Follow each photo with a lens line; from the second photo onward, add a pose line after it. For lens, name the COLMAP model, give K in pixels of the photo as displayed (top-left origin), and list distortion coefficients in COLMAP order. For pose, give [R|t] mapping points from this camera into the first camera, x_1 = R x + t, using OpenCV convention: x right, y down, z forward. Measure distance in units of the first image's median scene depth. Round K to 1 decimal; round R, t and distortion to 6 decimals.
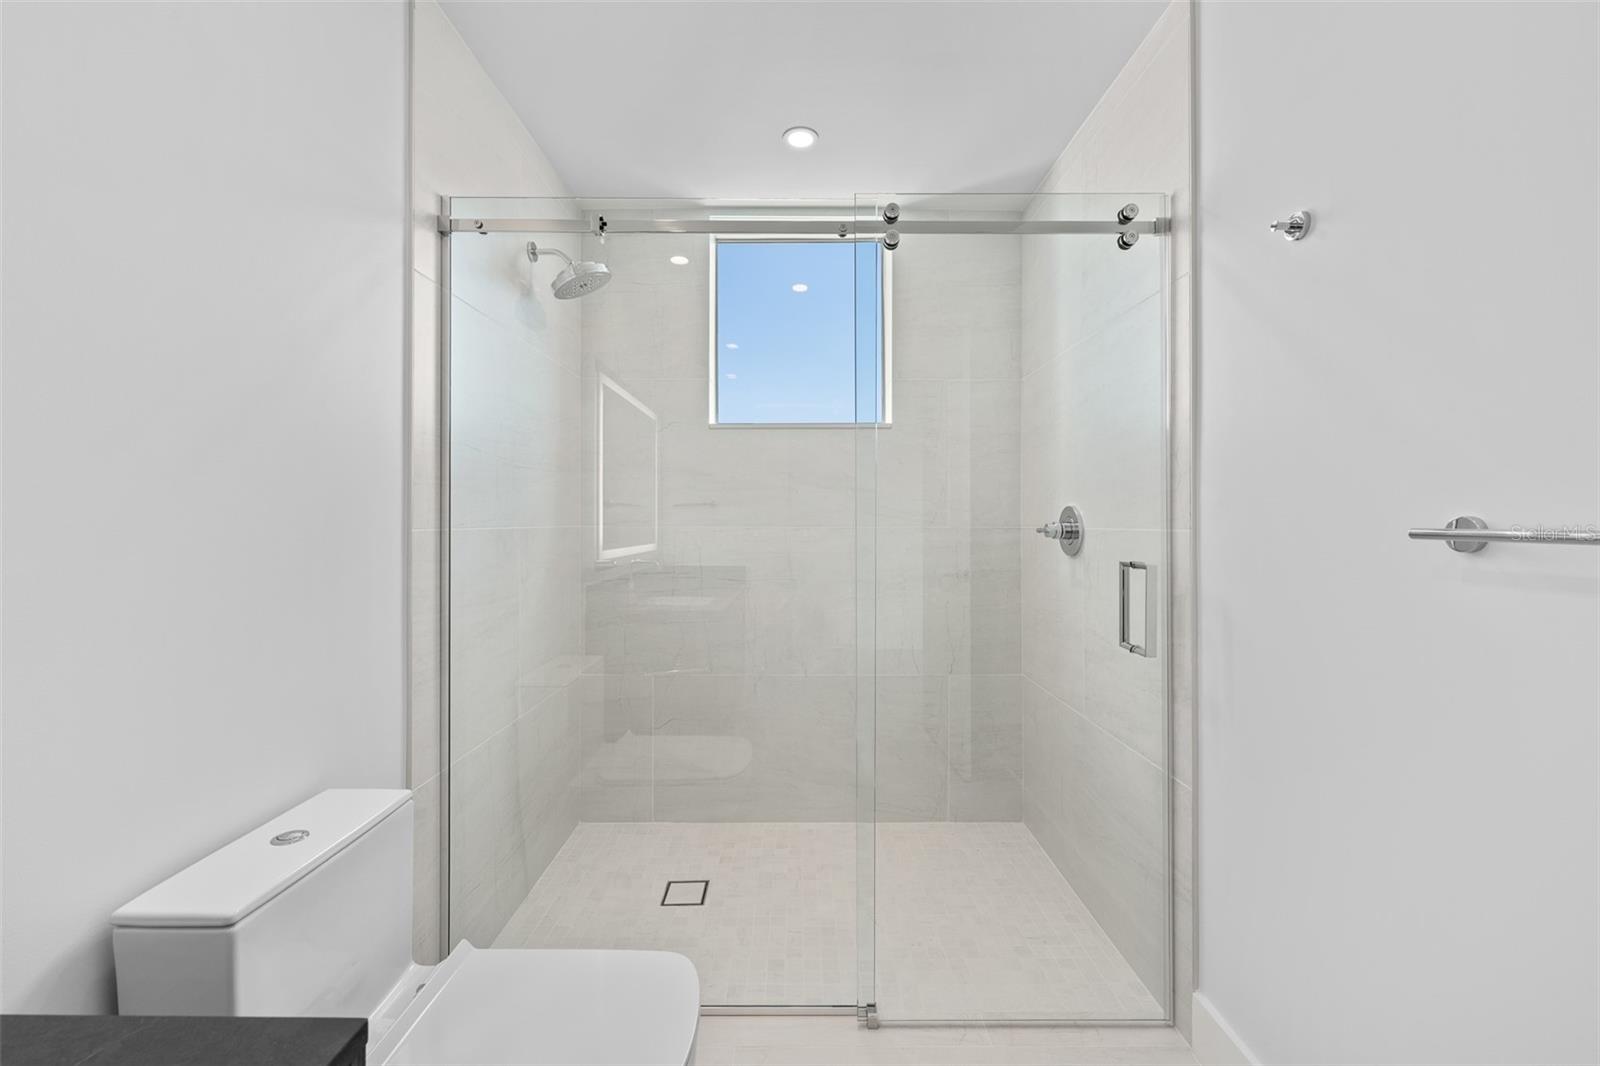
lens RADIAL K [[640.1, 0, 803.3], [0, 640.1, 521.5], [0, 0, 1]] dist [0.001086, 0.000645]
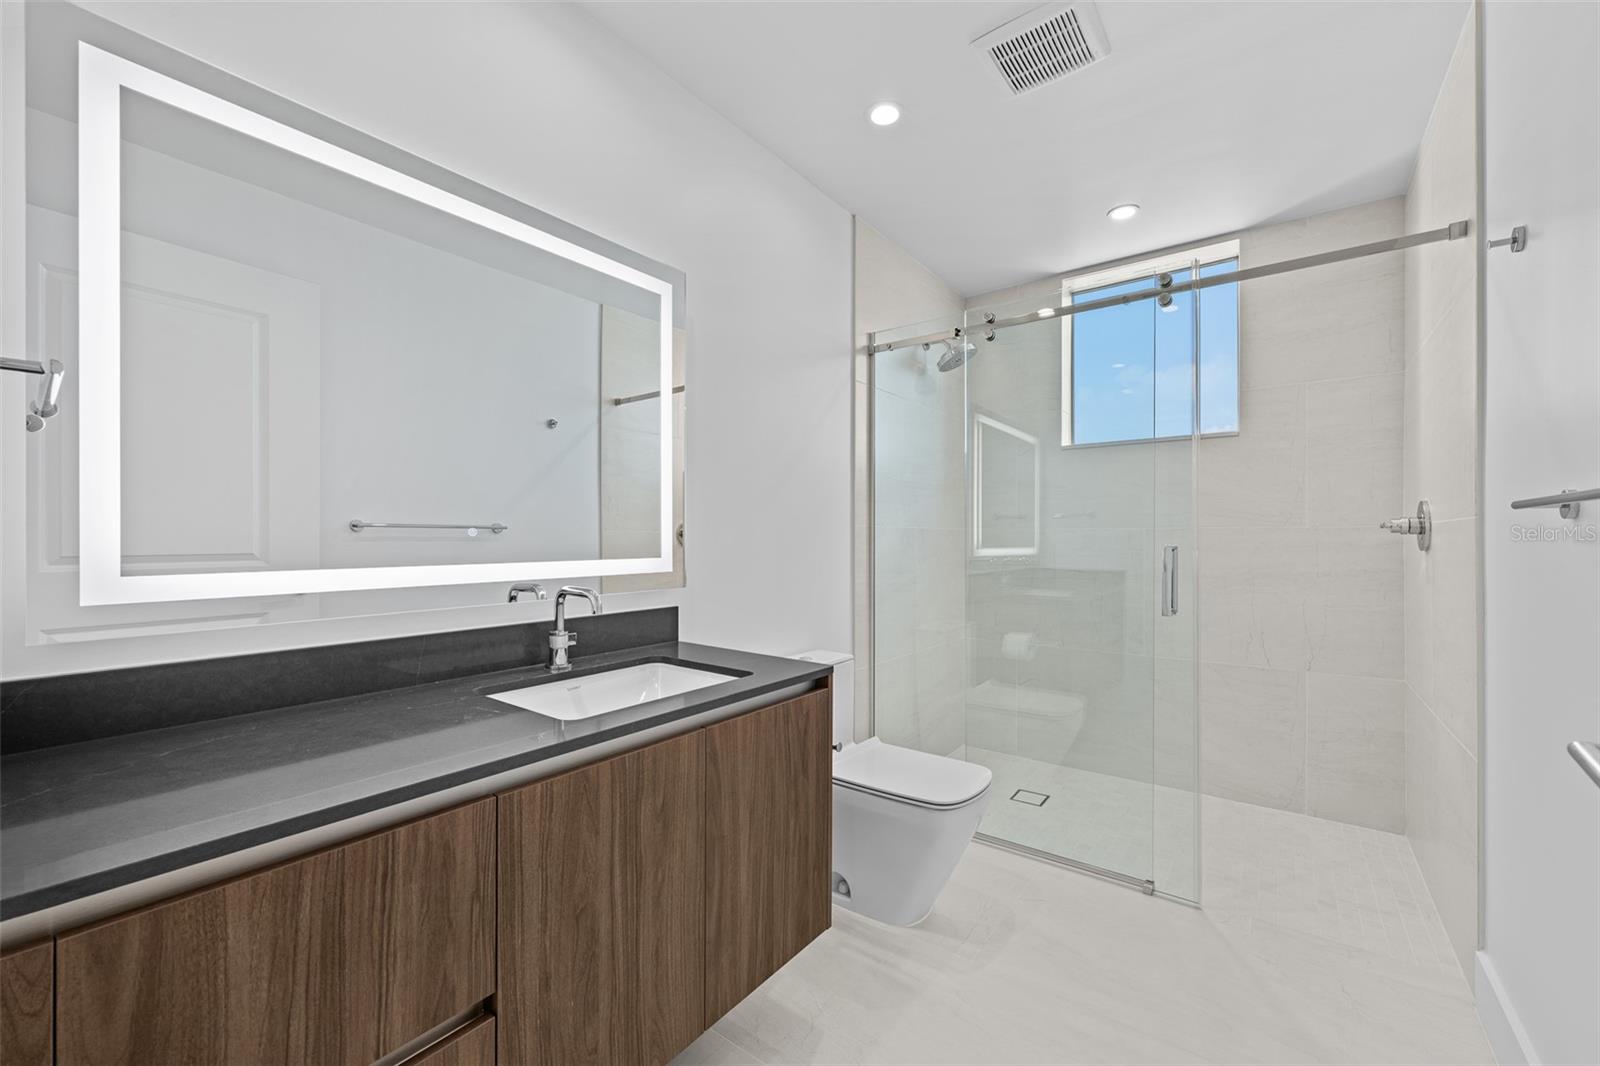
lens RADIAL K [[640.1, 0, 806.0], [0, 640.1, 533.5], [0, 0, 1]] dist [0.001086, 0.000645]
pose [[0.802666, -0.007945, -0.596376, 0.251607], [0.002868, 0.999951, -0.009460, 0.034029], [0.596422, 0.005883, 0.802650, -0.377590]]
